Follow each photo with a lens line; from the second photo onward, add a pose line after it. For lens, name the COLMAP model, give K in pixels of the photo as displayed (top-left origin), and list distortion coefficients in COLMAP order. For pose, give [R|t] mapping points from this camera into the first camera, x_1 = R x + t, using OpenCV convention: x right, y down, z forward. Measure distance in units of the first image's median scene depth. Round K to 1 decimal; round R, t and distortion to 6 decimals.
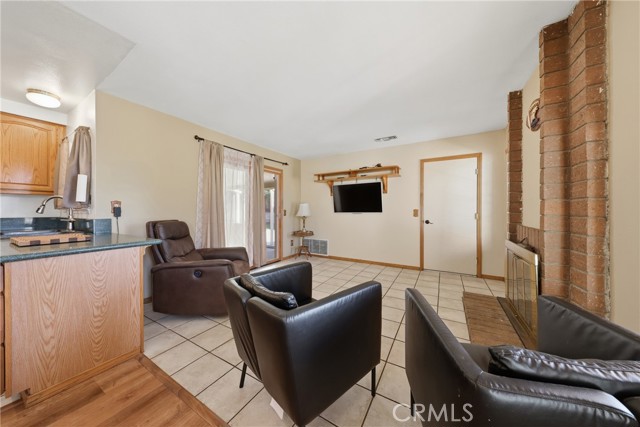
lens RADIAL K [[211.1, 0, 317.1], [0, 211.1, 210.4], [0, 0, 1]] dist [0.000878, 0.000196]
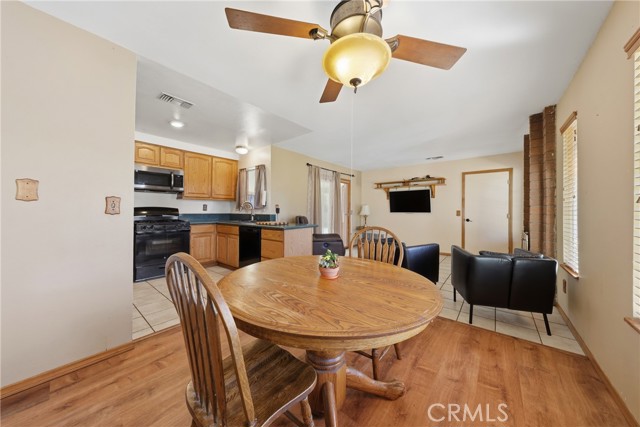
lens RADIAL K [[211.1, 0, 318.4], [0, 211.1, 209.2], [0, 0, 1]] dist [0.000878, 0.000196]
pose [[0.988049, 0.006617, -0.153997, -0.205202], [-0.007647, 0.999952, -0.006100, 0.001481], [0.153949, 0.007205, 0.988053, -0.465517]]
